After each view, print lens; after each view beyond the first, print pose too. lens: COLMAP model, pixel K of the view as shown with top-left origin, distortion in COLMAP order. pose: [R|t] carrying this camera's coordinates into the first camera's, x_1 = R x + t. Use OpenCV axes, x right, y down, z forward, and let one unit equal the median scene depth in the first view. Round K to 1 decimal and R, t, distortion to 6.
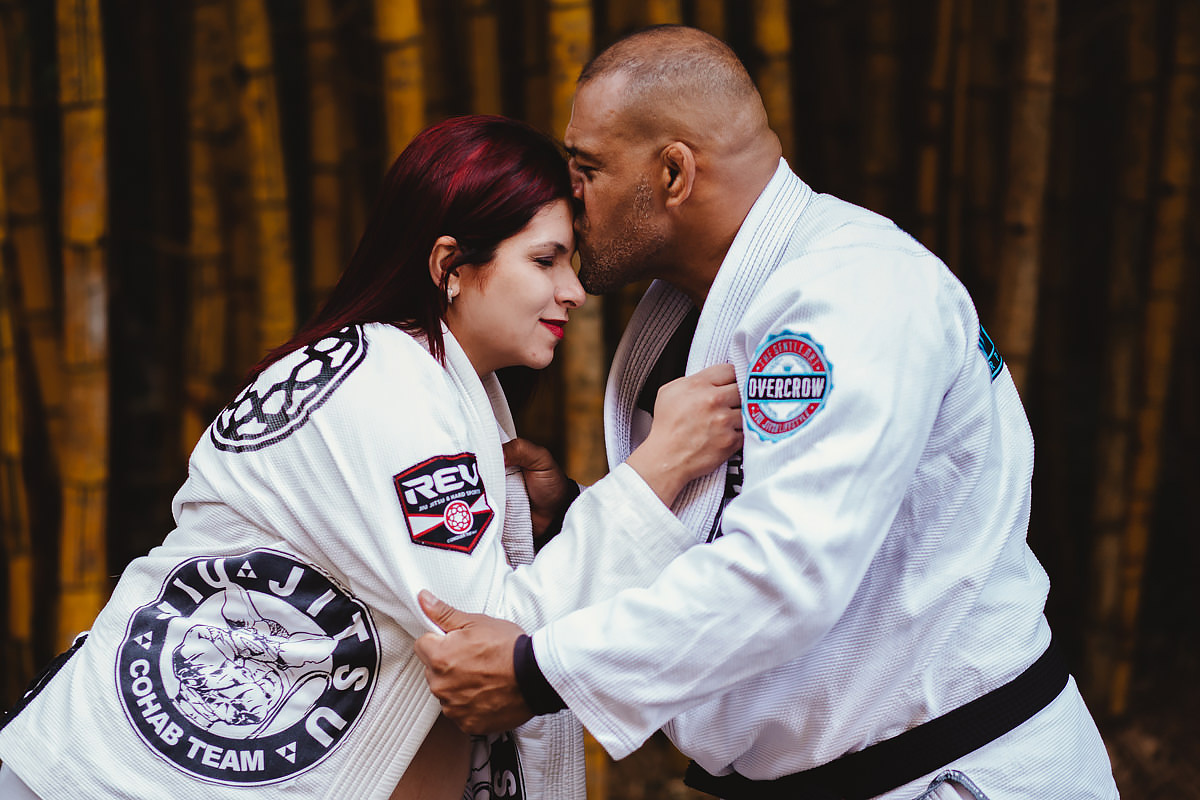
lens RADIAL K [[2986.0, 0, 597.1], [0, 2986.0, 400.6], [0, 0, 1]] dist [-0.108733, 0.000000]
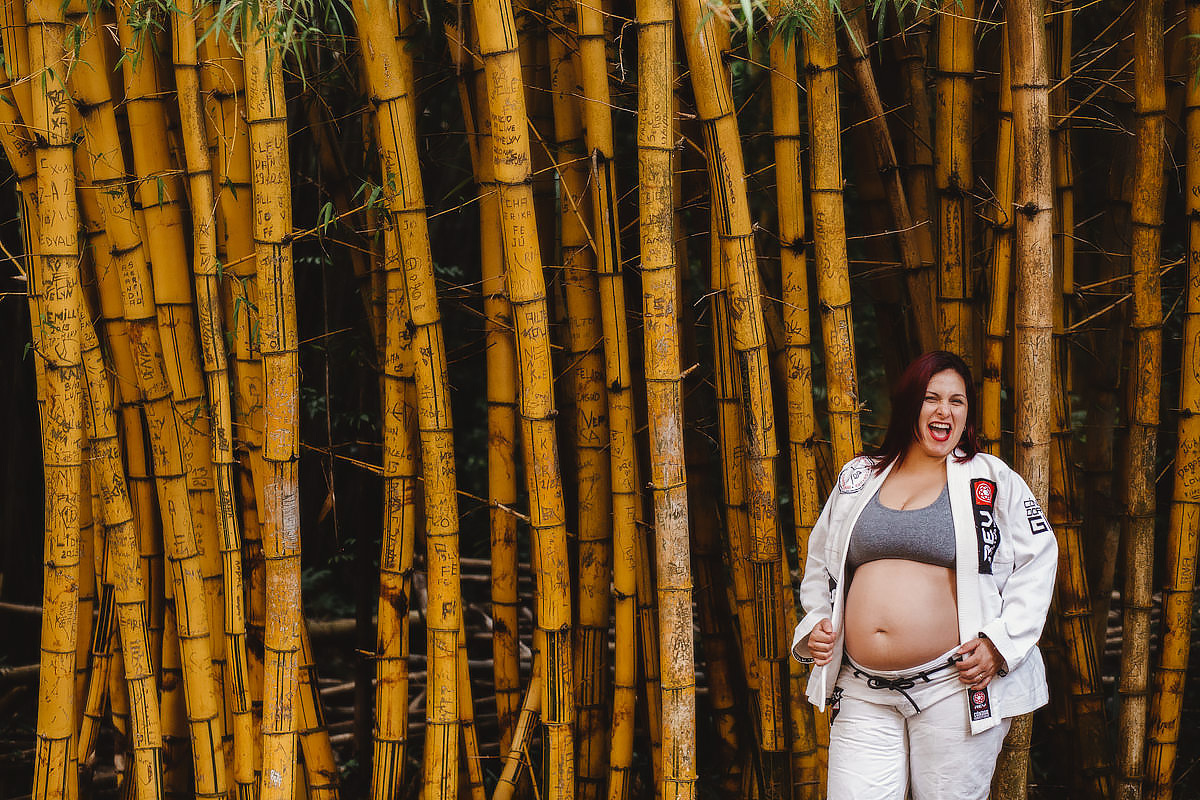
lens RADIAL K [[2986.0, 0, 602.9], [0, 2986.0, 400.5], [0, 0, 1]] dist [-0.108733, 0.000000]
pose [[0.992036, -0.010863, -0.125485, 0.118206], [-0.000049, 0.996241, -0.086625, 0.030347], [0.125954, 0.085941, 0.988307, -0.235117]]
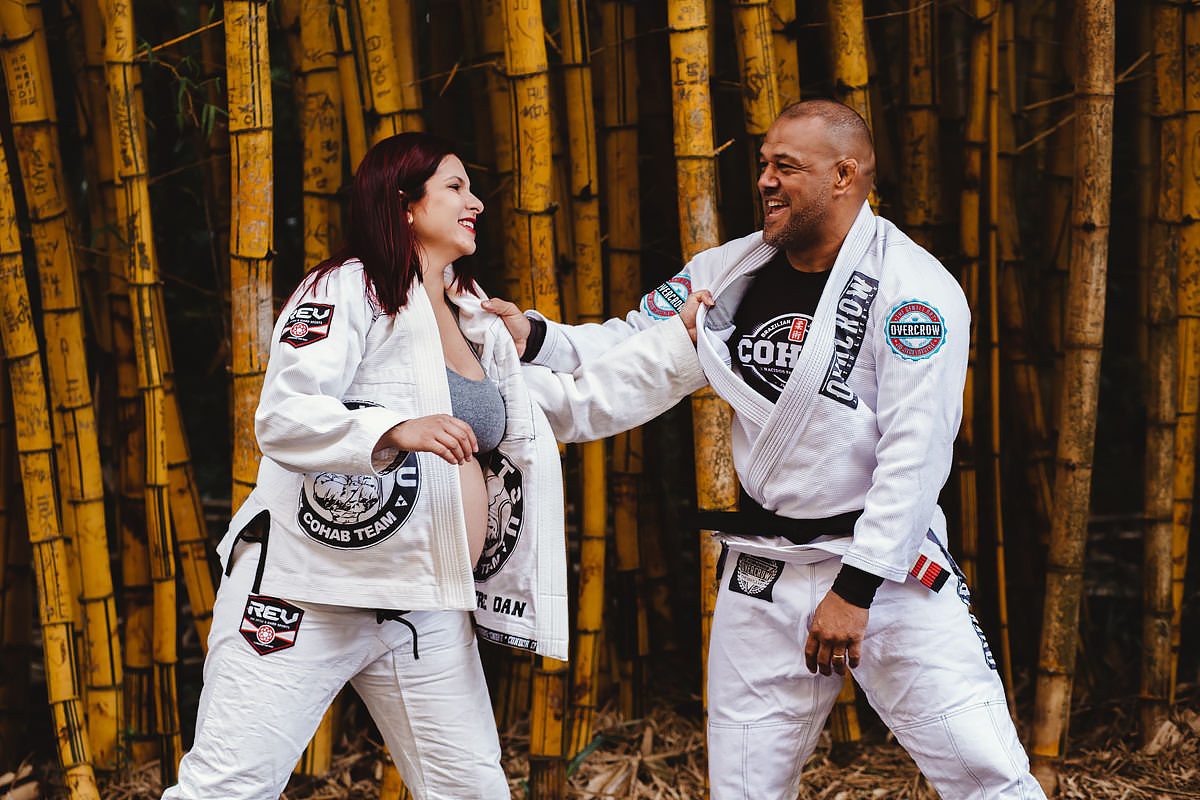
lens RADIAL K [[2986.0, 0, 602.7], [0, 2986.0, 402.0], [0, 0, 1]] dist [-0.108733, 0.000000]
pose [[0.995928, -0.037292, 0.082073, -0.129093], [0.046248, 0.992845, -0.110089, 0.117739], [-0.077380, 0.113436, 0.990527, -0.078617]]
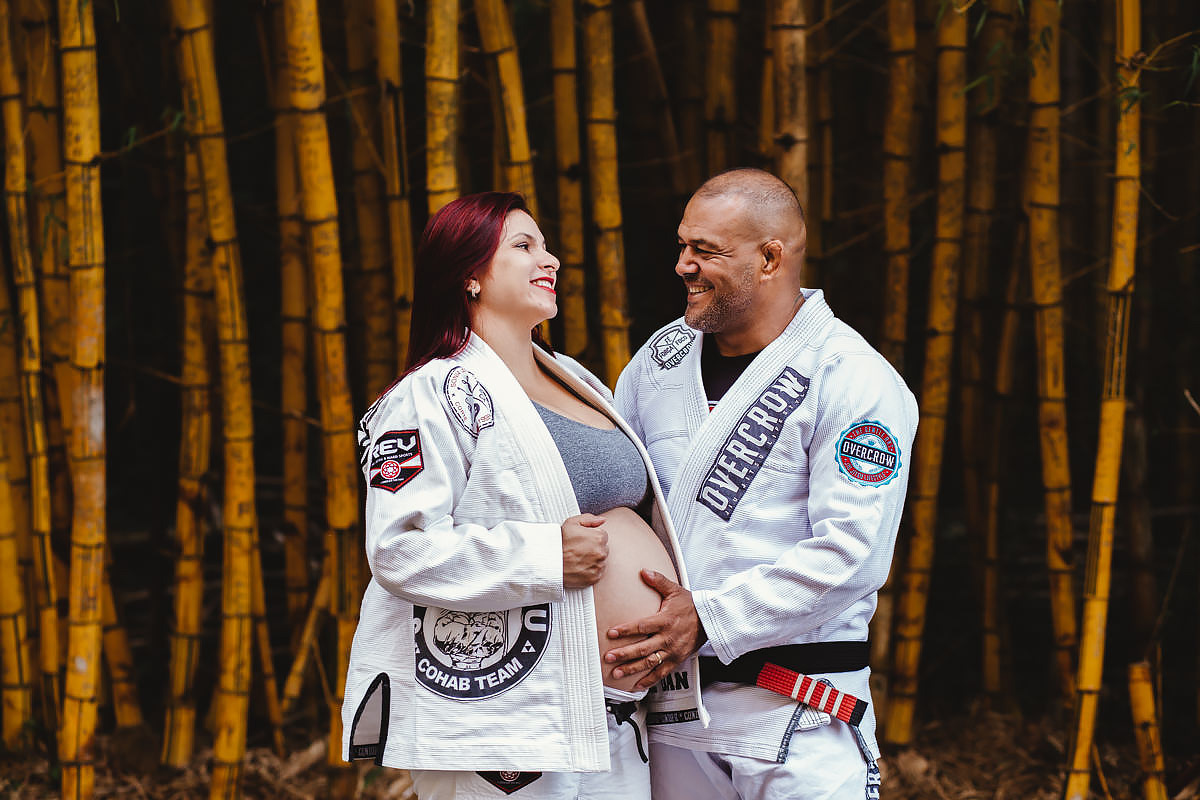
lens RADIAL K [[2986.0, 0, 596.5], [0, 2986.0, 394.2], [0, 0, 1]] dist [-0.108733, 0.000000]
pose [[0.998449, -0.001100, -0.055655, 0.128017], [-0.002692, 0.997682, -0.067998, 0.048421], [0.055601, 0.068042, 0.996132, -0.324348]]
